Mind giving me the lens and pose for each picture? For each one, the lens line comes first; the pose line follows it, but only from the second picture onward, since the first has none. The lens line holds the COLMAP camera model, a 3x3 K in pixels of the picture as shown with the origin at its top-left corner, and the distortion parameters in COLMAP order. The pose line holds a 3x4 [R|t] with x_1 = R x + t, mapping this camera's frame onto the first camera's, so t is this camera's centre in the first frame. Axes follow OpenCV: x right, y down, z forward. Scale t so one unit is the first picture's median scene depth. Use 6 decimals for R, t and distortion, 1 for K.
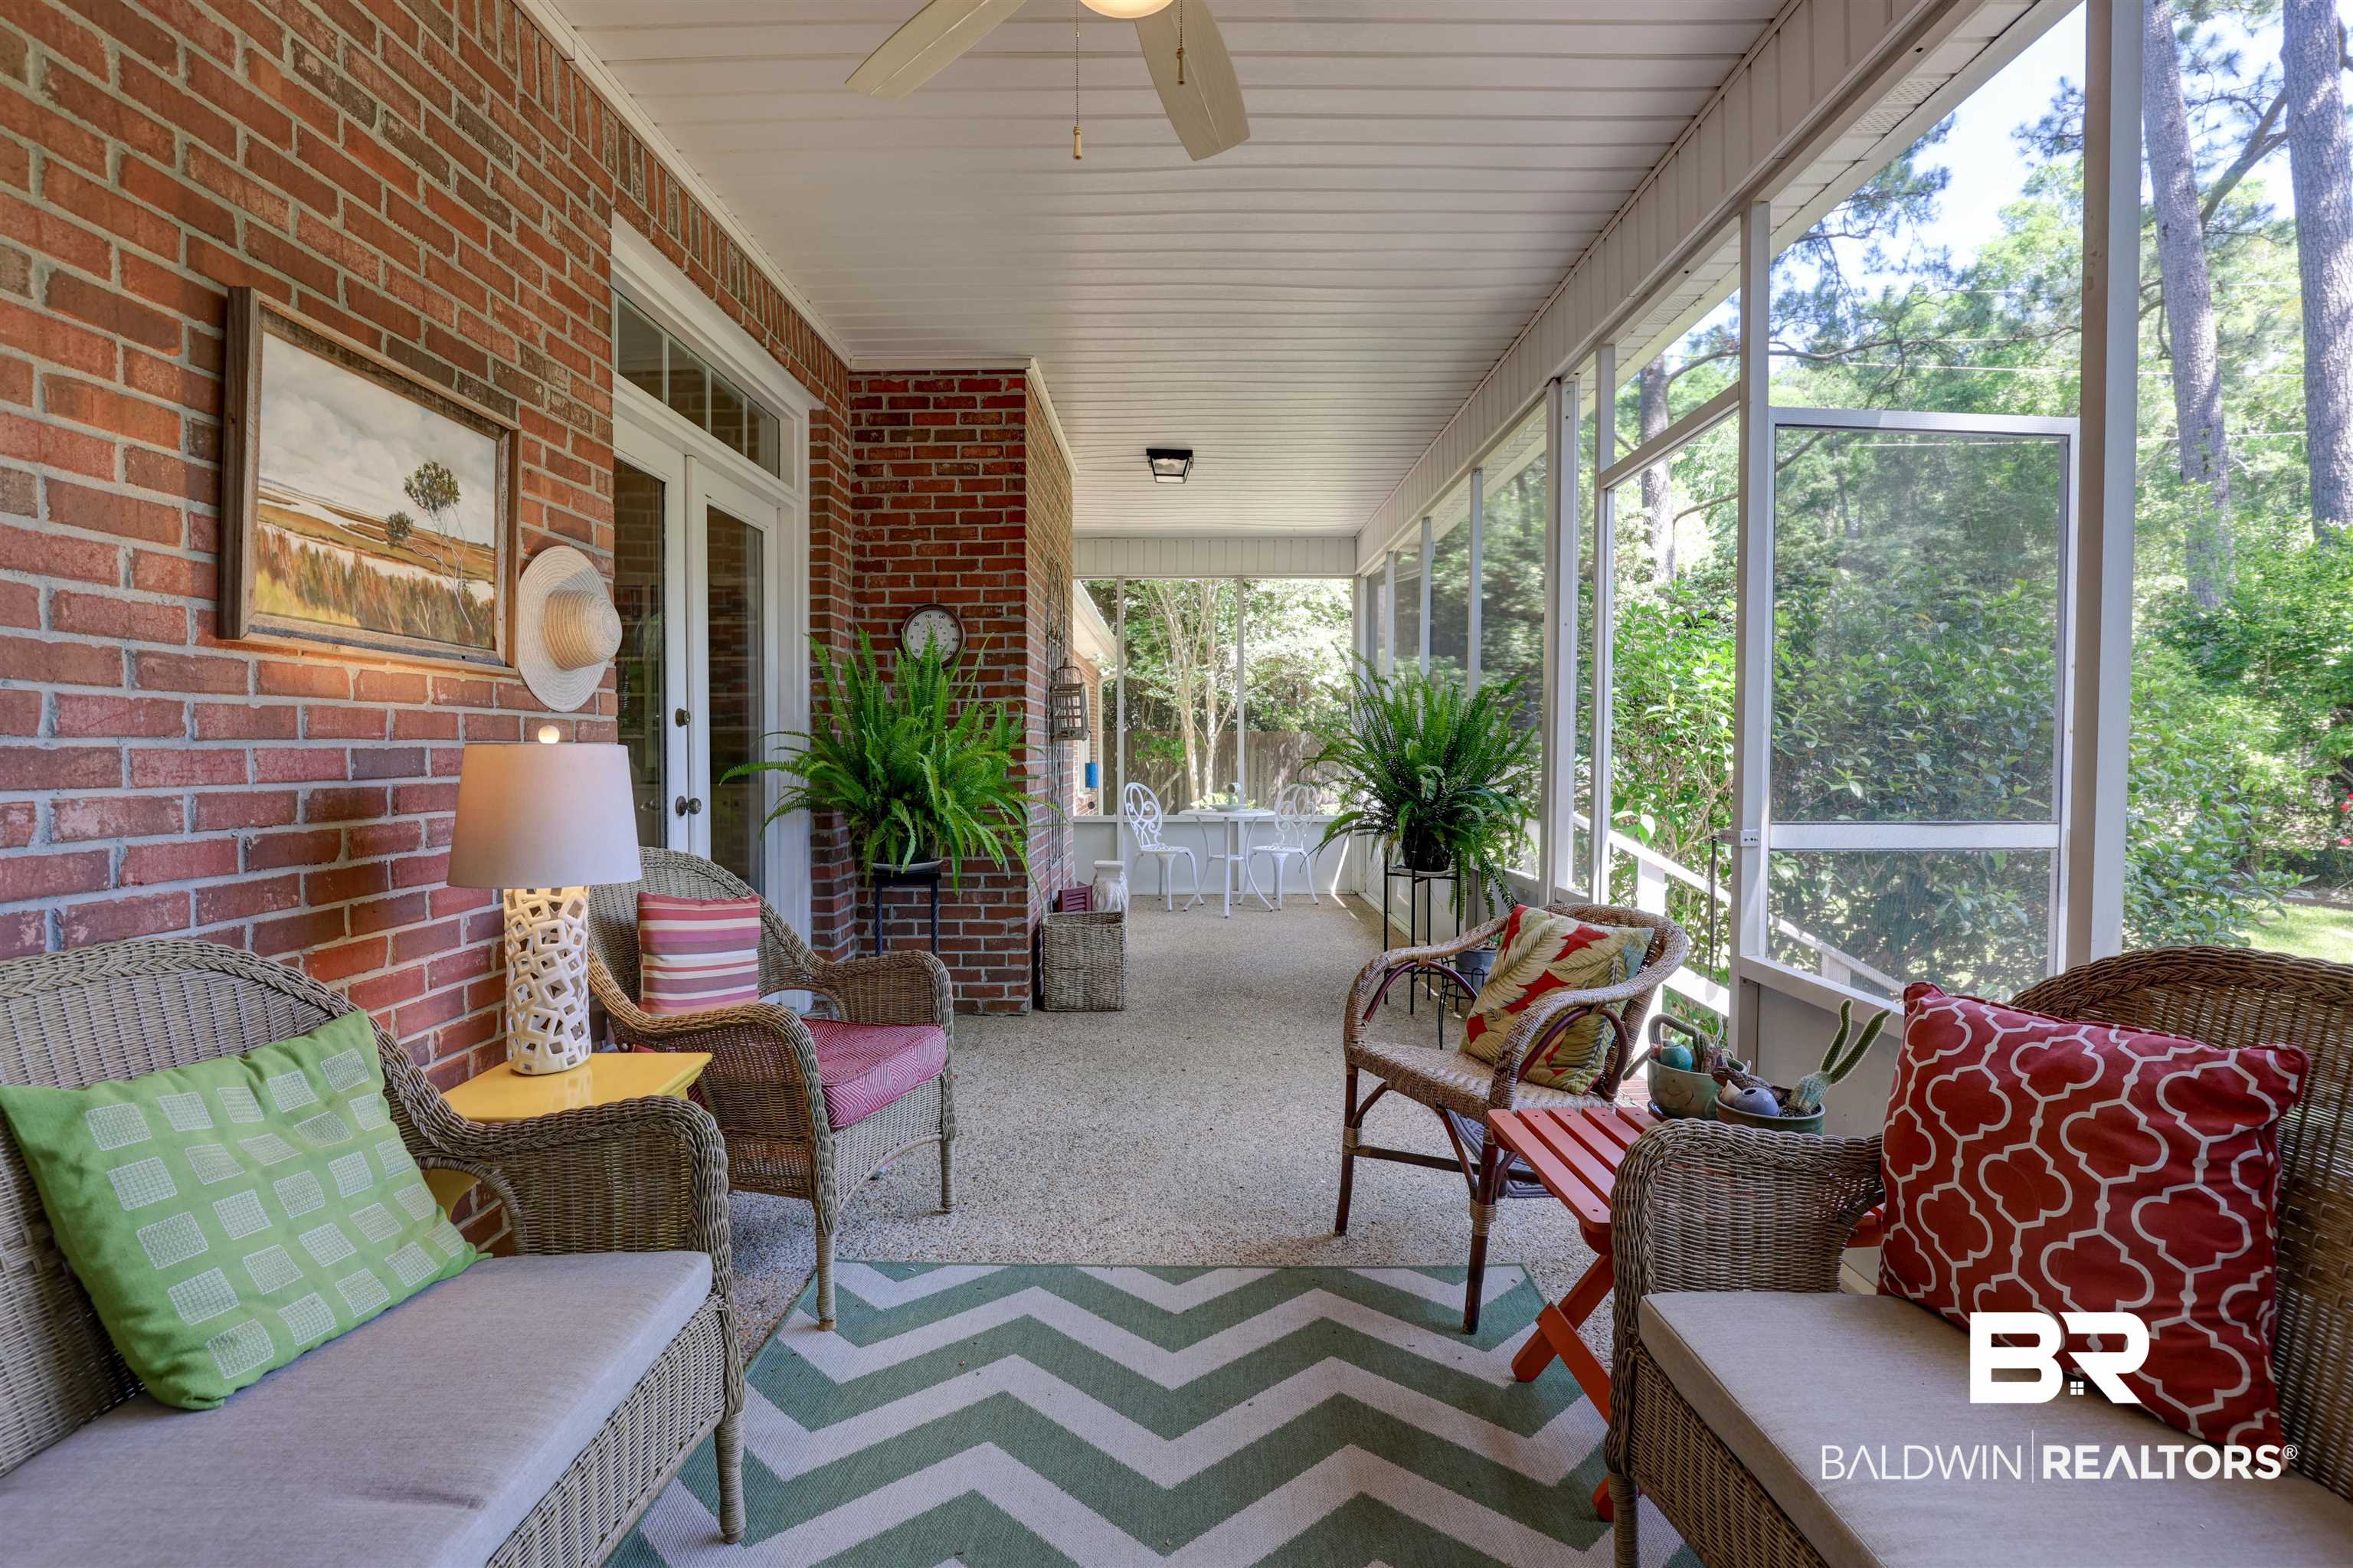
lens RADIAL K [[1085.8, 0, 1176.4], [0, 1085.8, 775.2], [0, 0, 1]] dist [-0.030199, 0.003691]
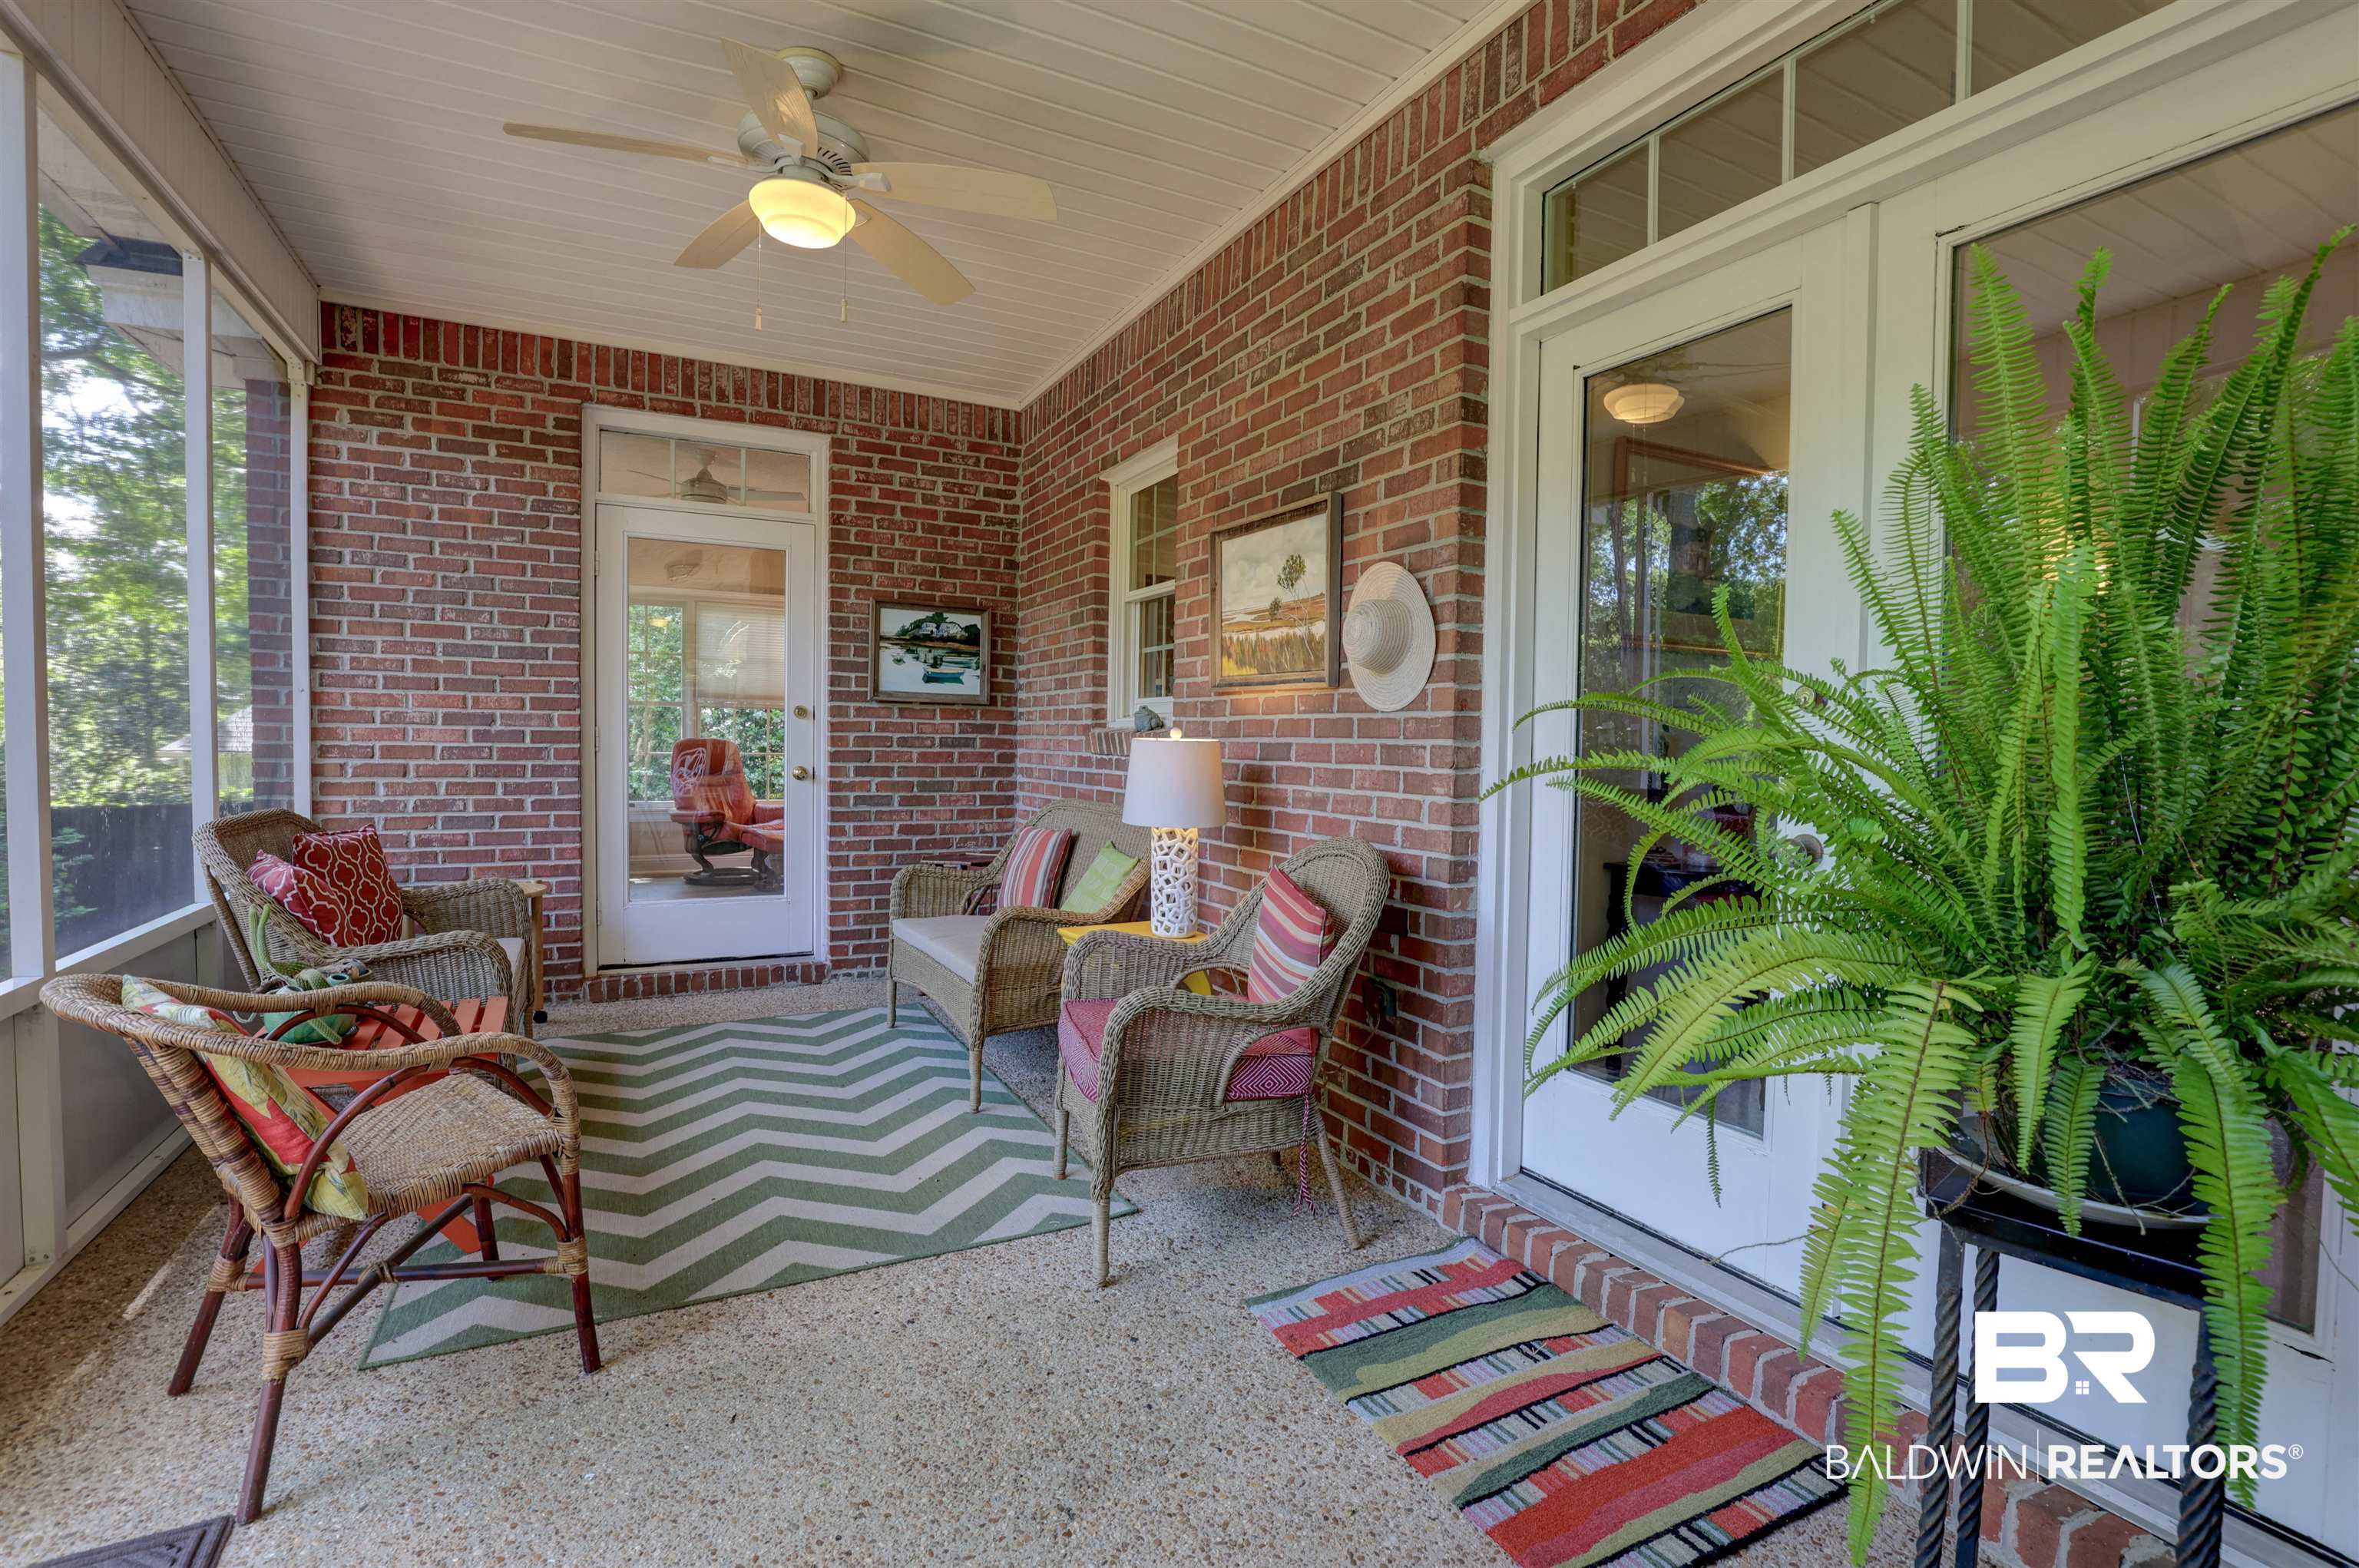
lens RADIAL K [[1088.5, 0, 1181.6], [0, 1088.5, 784.9], [0, 0, 1]] dist [-0.030199, 0.003691]
pose [[-0.885068, 0.004584, -0.465439, 0.146793], [-0.027232, 0.997729, 0.061610, -0.050058], [0.464664, 0.067204, -0.882933, 2.031673]]
